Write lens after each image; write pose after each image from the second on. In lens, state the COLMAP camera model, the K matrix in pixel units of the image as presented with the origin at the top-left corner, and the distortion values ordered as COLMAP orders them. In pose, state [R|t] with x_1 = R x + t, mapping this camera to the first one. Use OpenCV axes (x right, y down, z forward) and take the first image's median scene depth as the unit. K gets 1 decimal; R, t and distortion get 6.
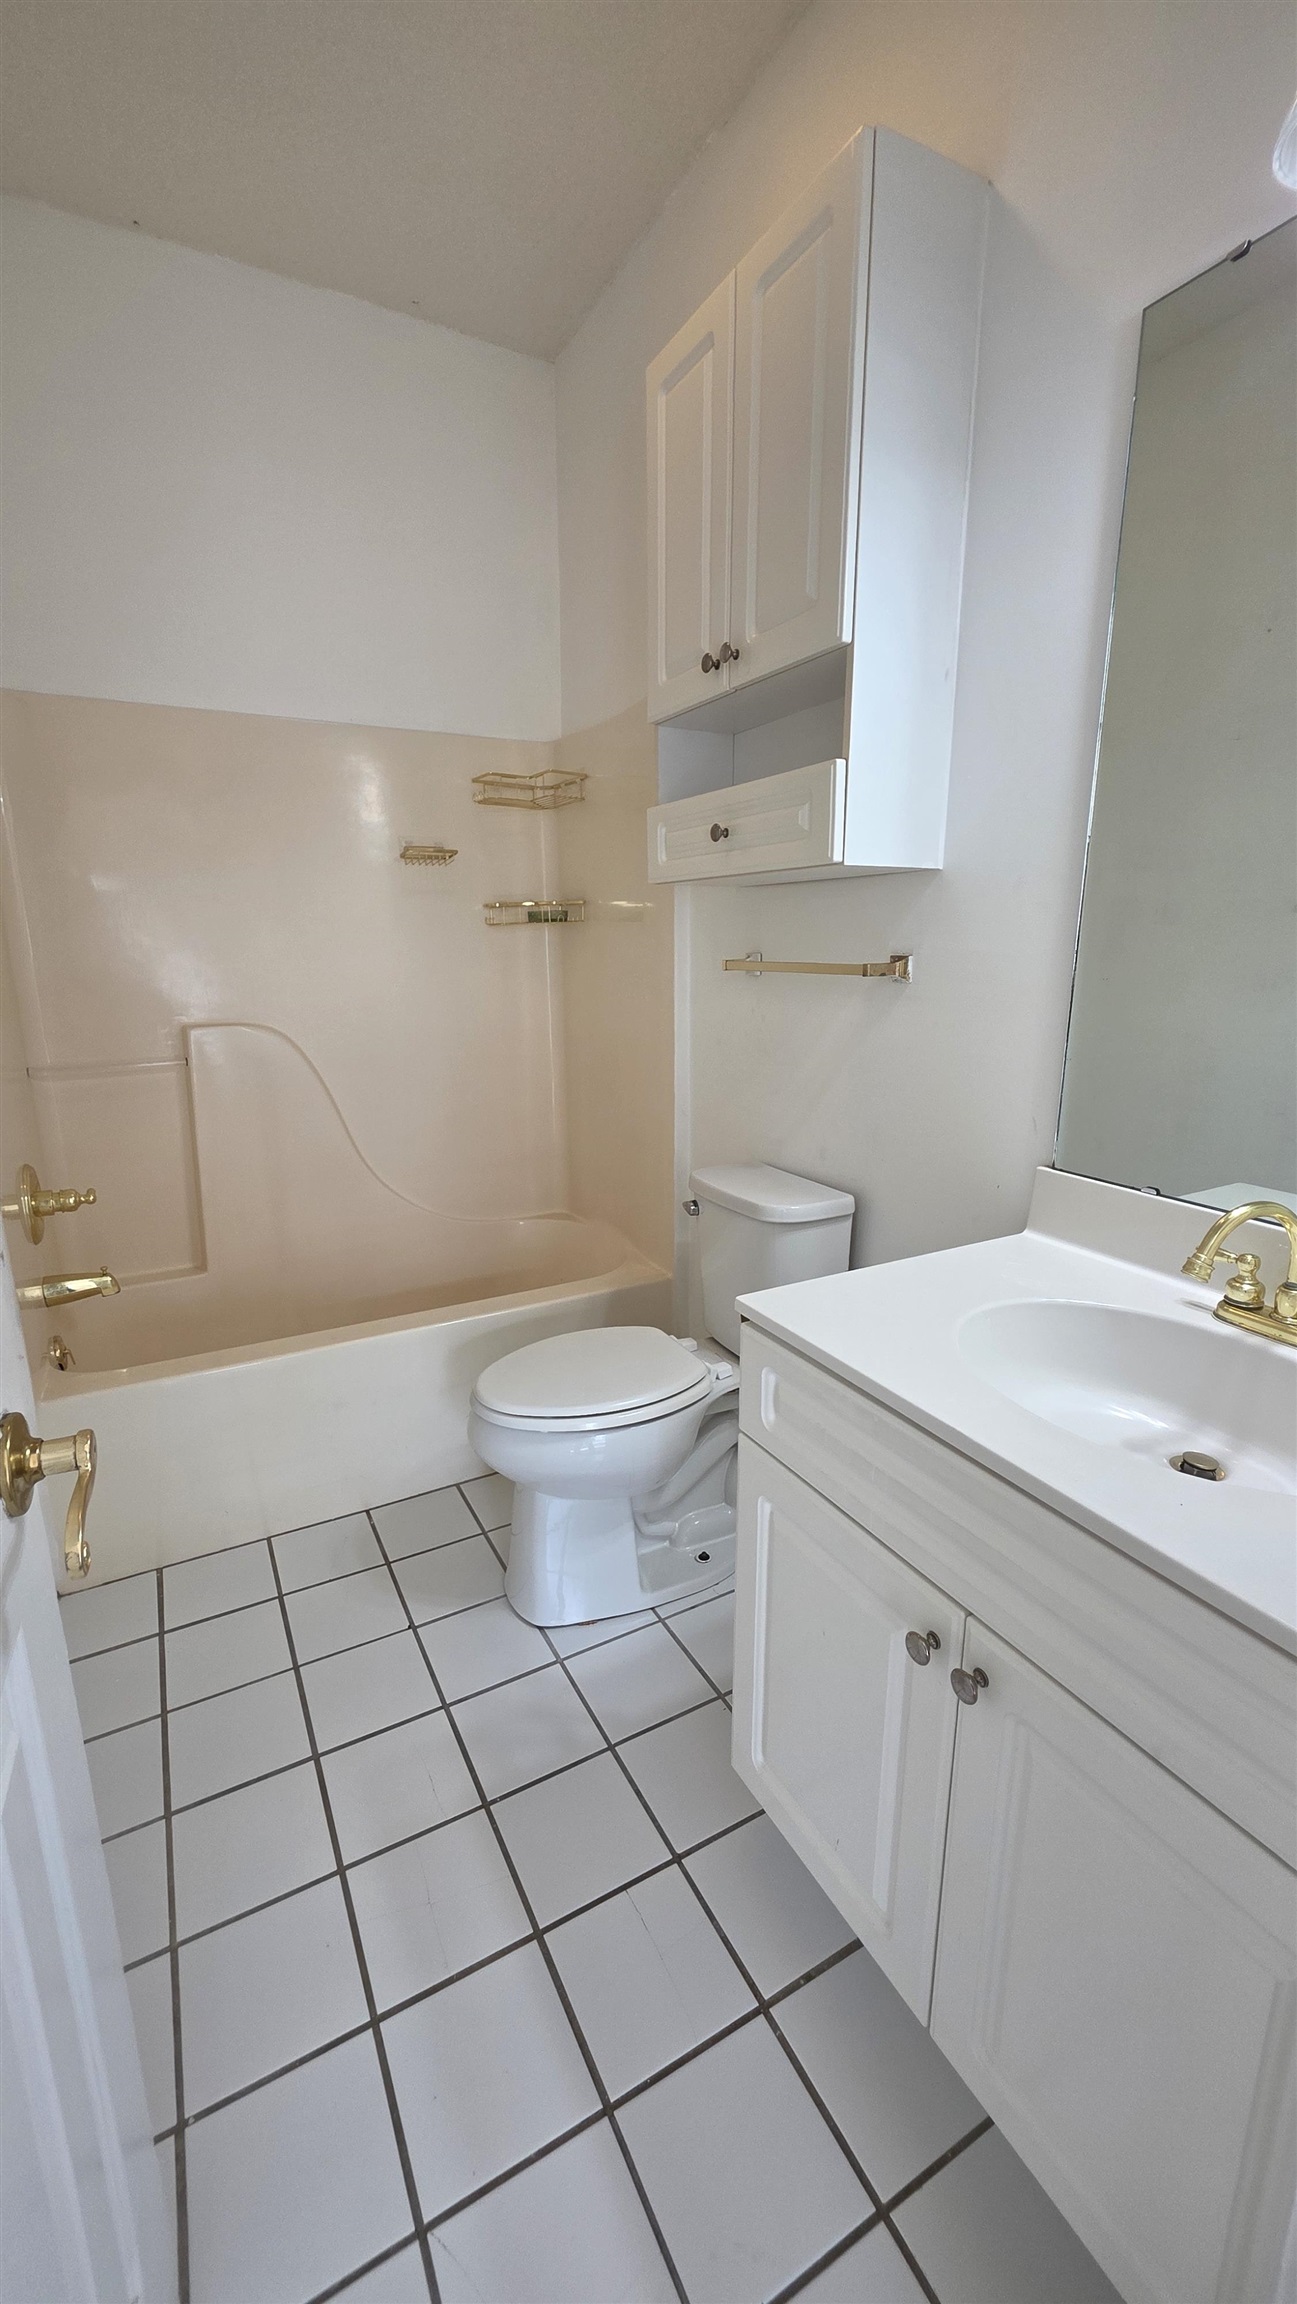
lens RADIAL K [[930.0, 0, 652.7], [0, 930.0, 1165.4], [0, 0, 1]] dist [0.001957, -0.001093]
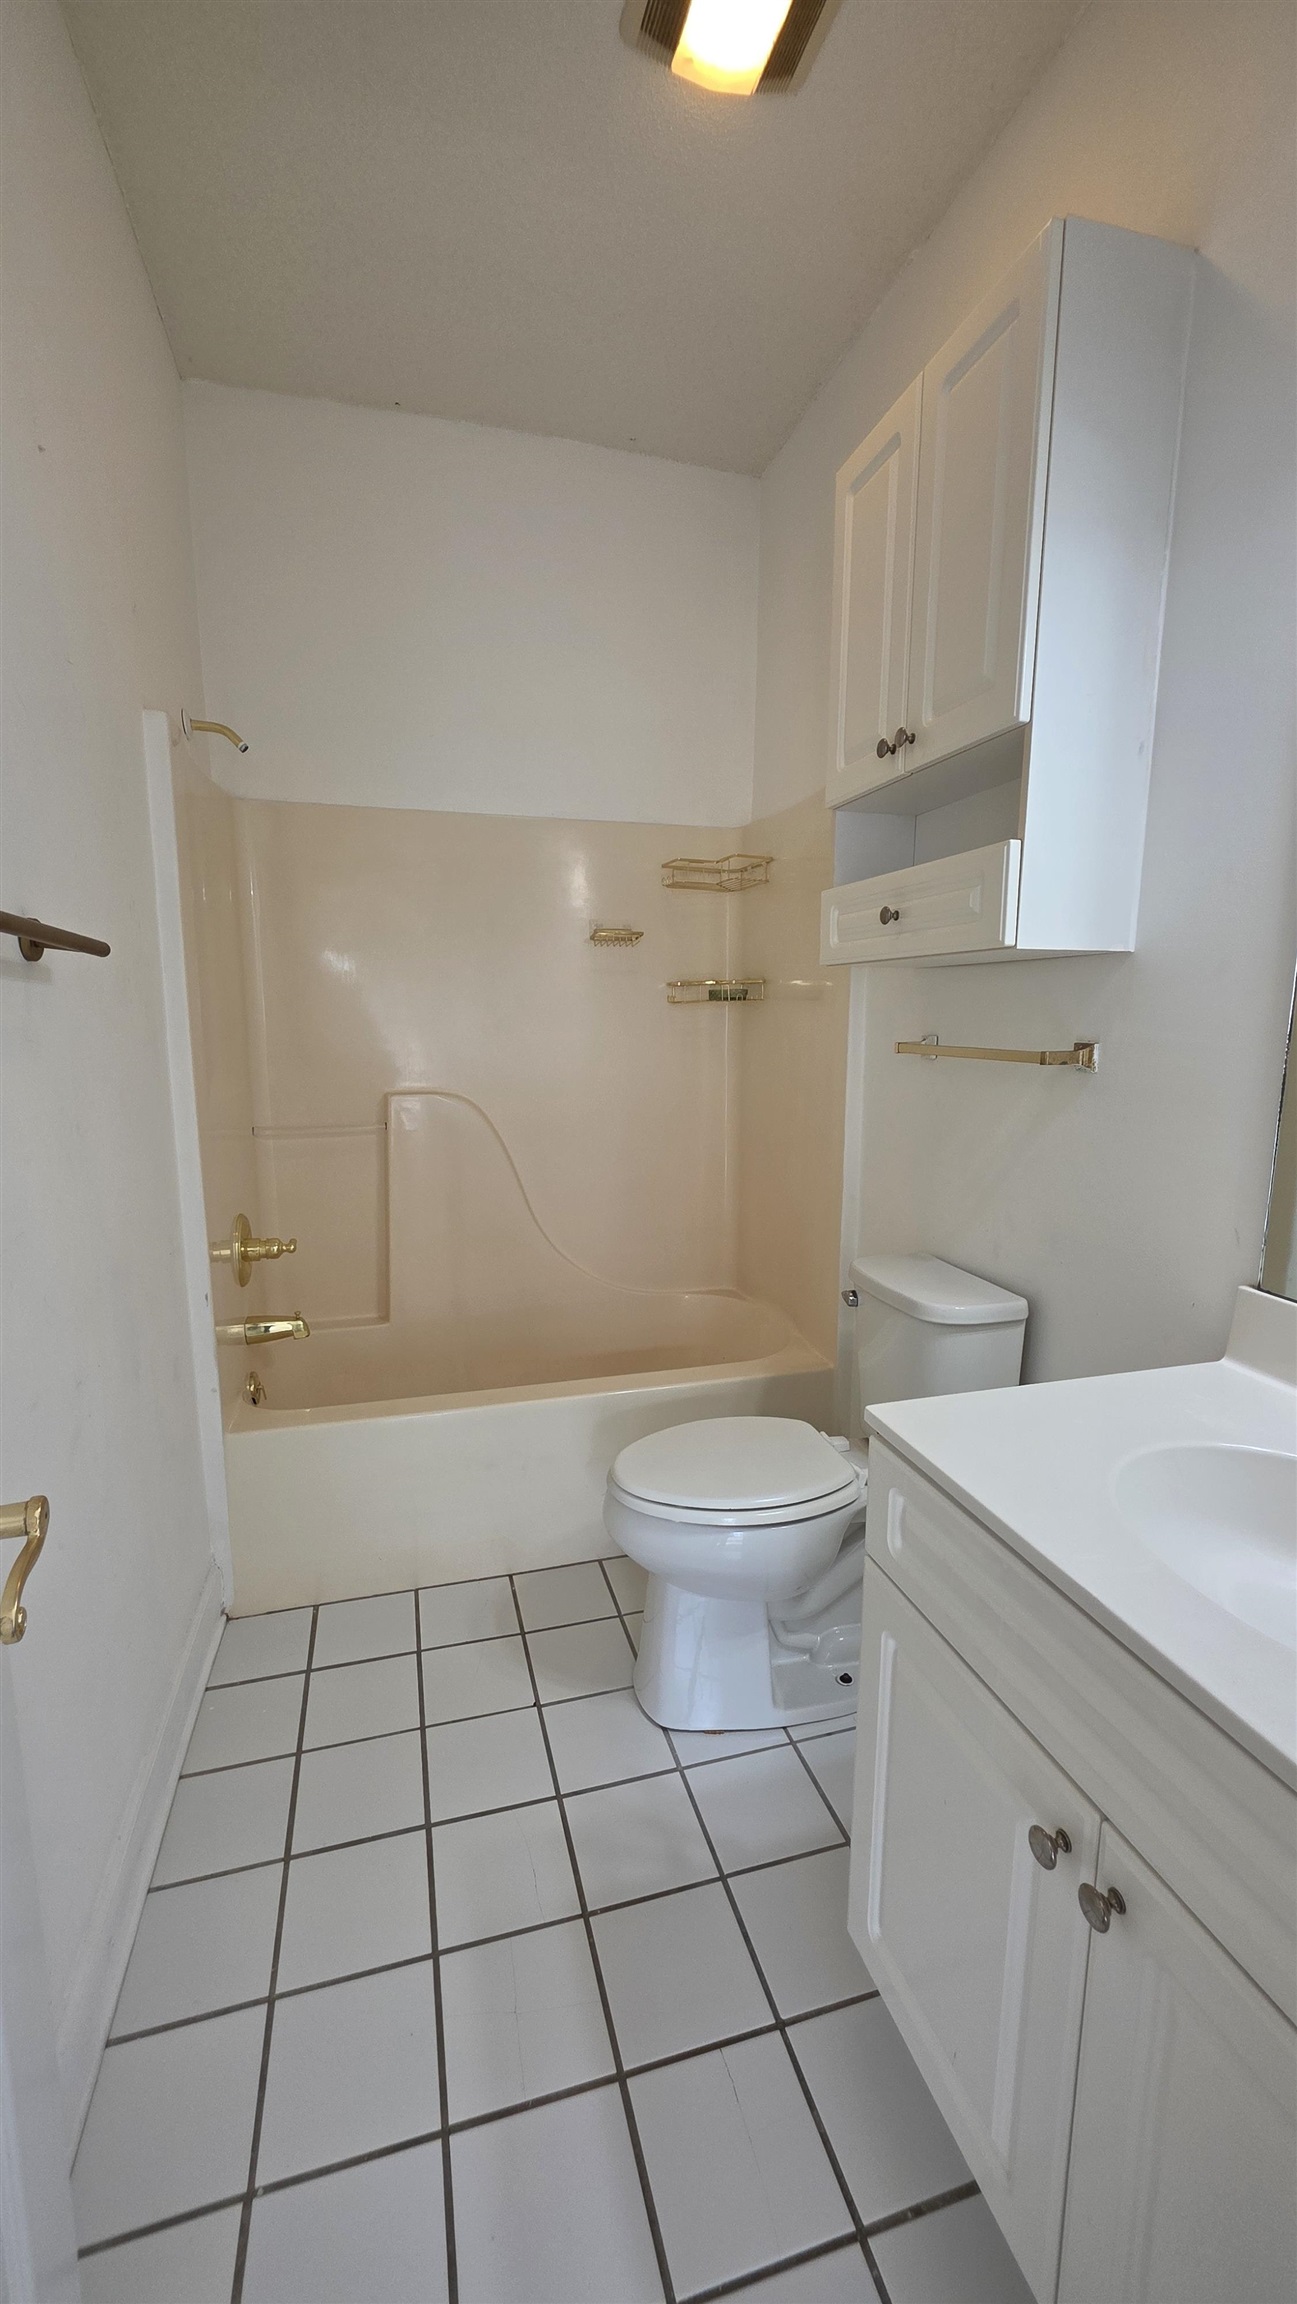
lens RADIAL K [[930.0, 0, 648.7], [0, 930.0, 1164.6], [0, 0, 1]] dist [0.001957, -0.001093]
pose [[0.975718, 0.044304, -0.214503, 0.044284], [-0.060208, 0.995854, -0.068183, -0.015345], [0.210593, 0.079442, 0.974340, 0.017641]]
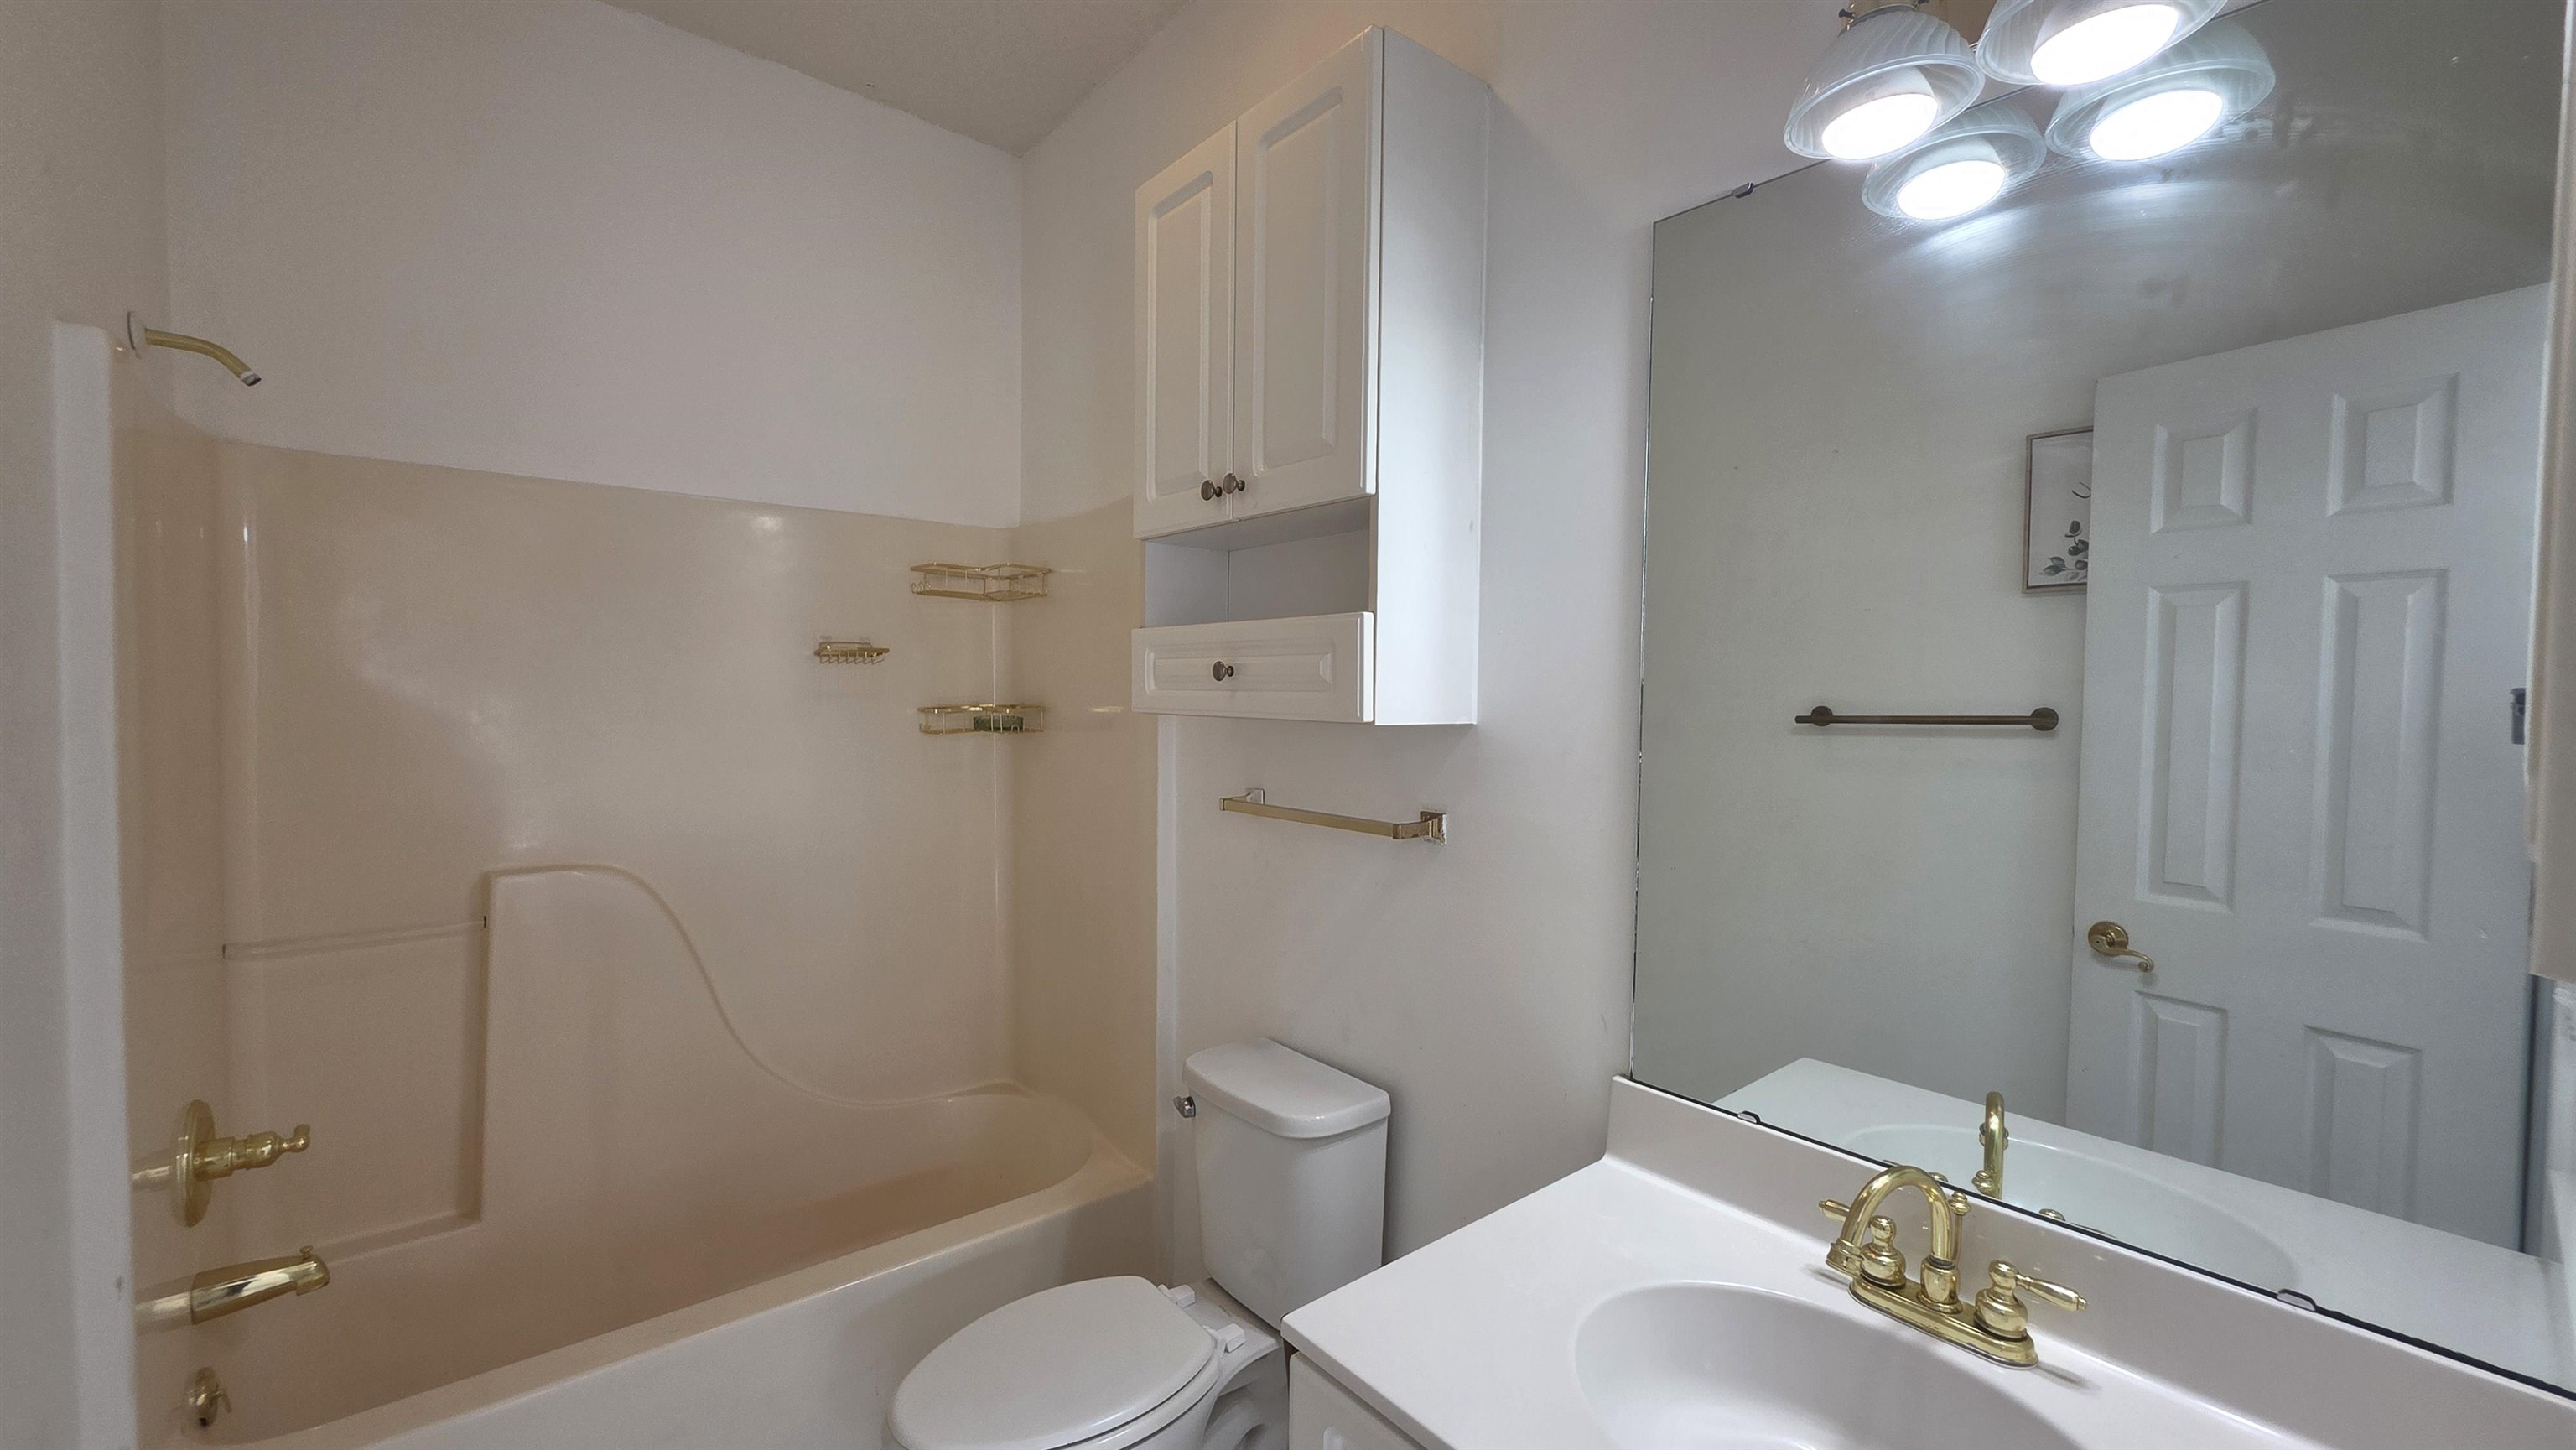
lens RADIAL K [[1039.8, 0, 1315.9], [0, 1039.8, 725.3], [0, 0, 1]] dist [0.001957, -0.001093]
pose [[0.978277, 0.008835, 0.207115, -0.041726], [0.033970, 0.978755, -0.202200, -0.104299], [-0.204501, 0.204843, 0.957193, 0.062206]]
